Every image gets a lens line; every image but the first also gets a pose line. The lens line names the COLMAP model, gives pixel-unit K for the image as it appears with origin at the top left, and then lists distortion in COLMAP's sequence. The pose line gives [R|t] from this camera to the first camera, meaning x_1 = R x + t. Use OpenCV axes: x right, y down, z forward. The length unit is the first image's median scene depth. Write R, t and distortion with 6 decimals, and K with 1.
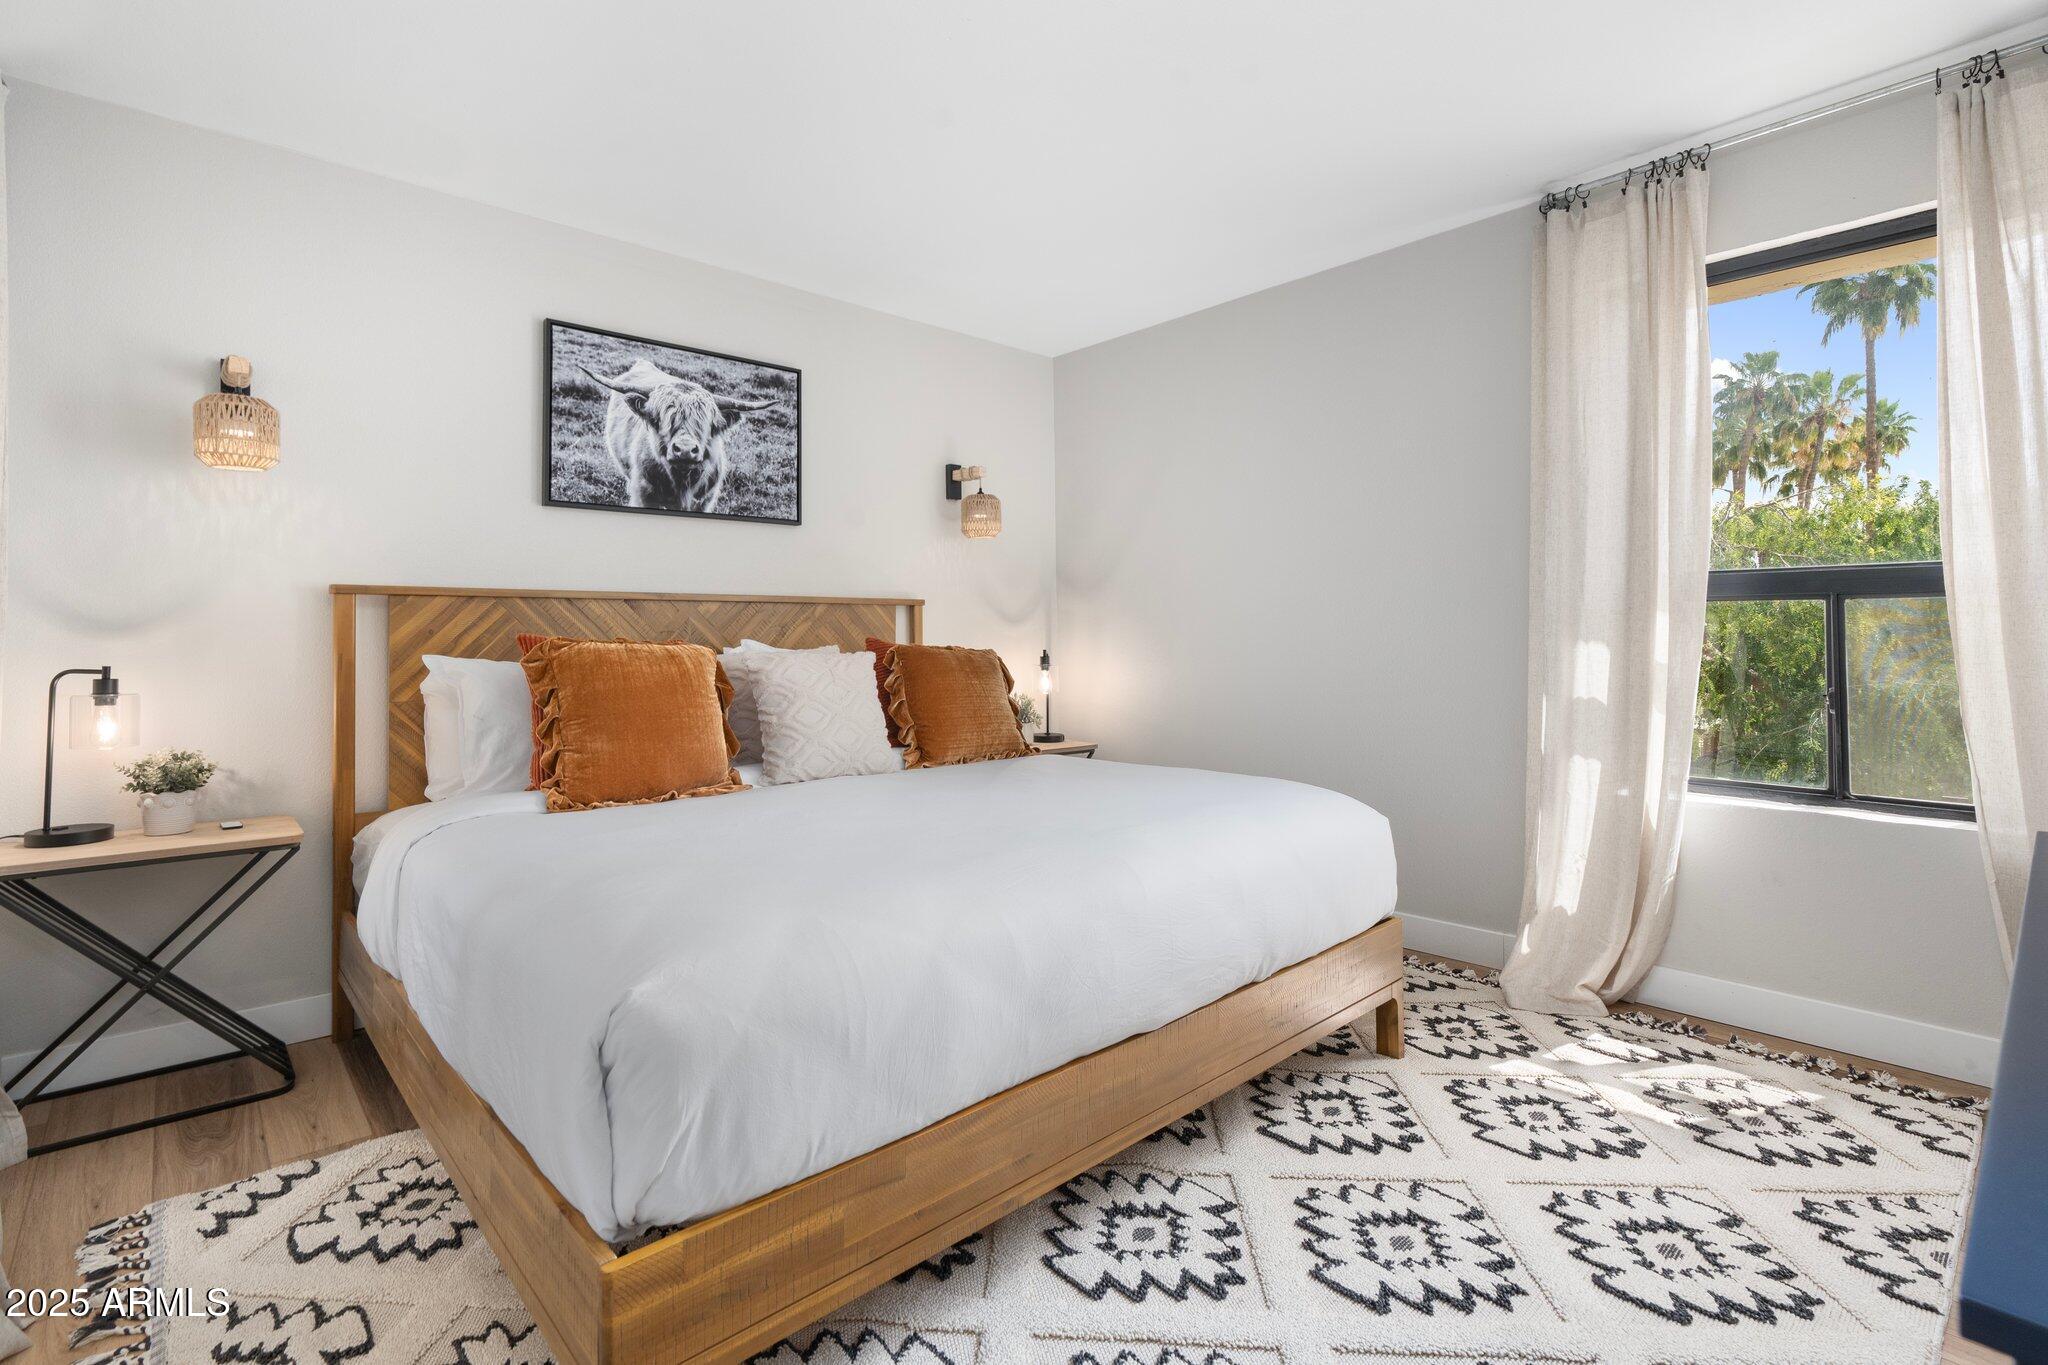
lens RADIAL K [[929.9, 0, 1049.9], [0, 929.9, 624.6], [0, 0, 1]] dist [-0.011511, 0.003244]
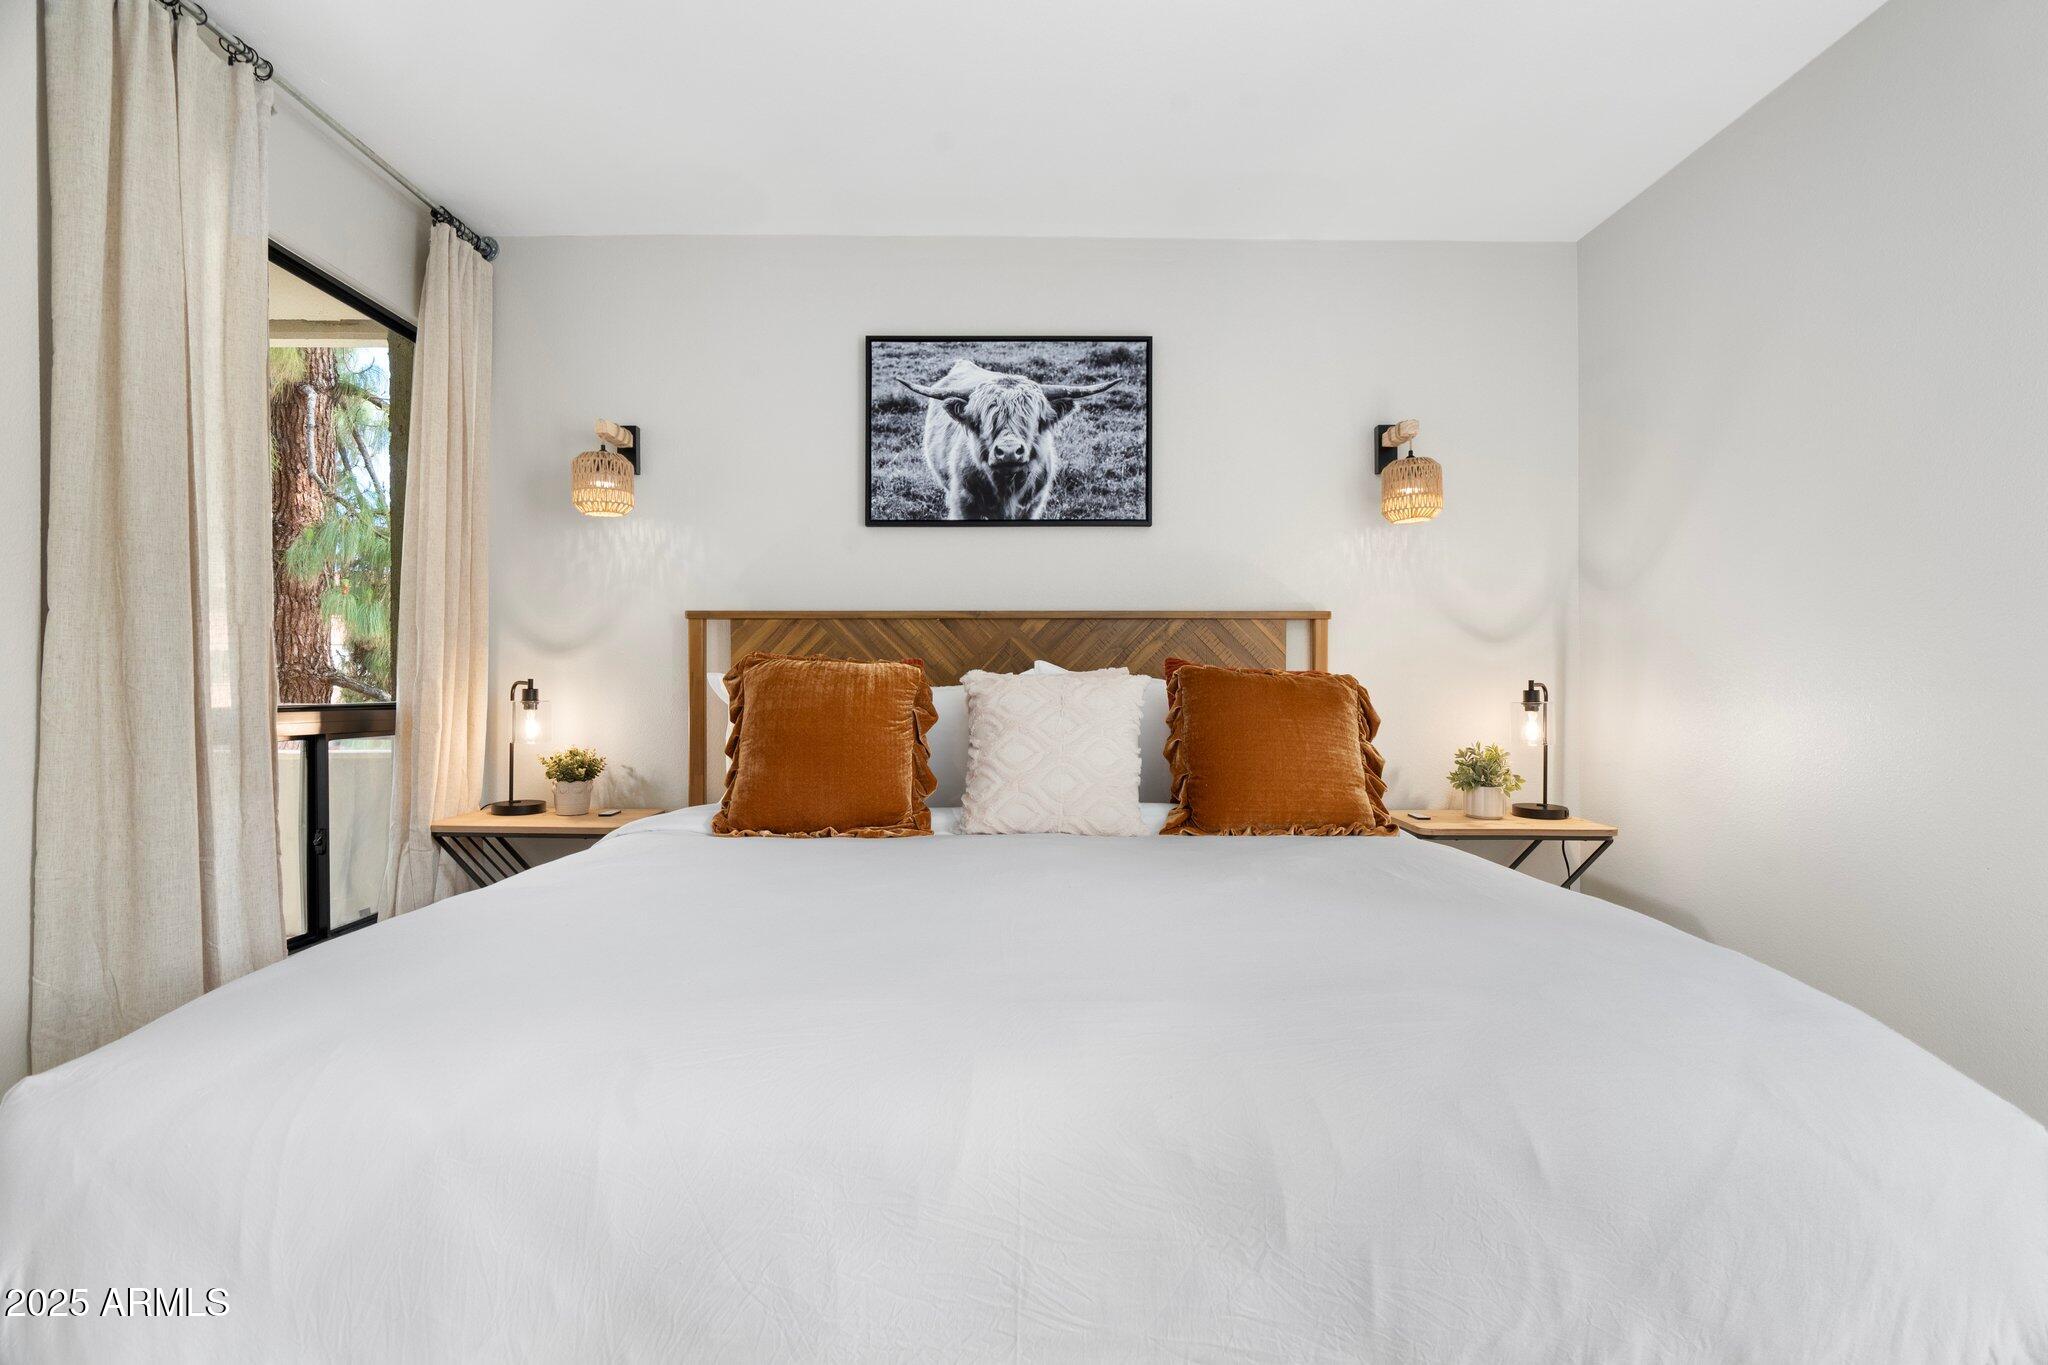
lens RADIAL K [[929.9, 0, 1024.7], [0, 929.9, 686.0], [0, 0, 1]] dist [-0.011511, 0.003244]
pose [[0.738747, 0.013763, -0.673843, 0.236479], [0.004014, 0.999684, 0.024818, 0.017546], [0.673971, -0.021039, 0.738458, 0.347355]]
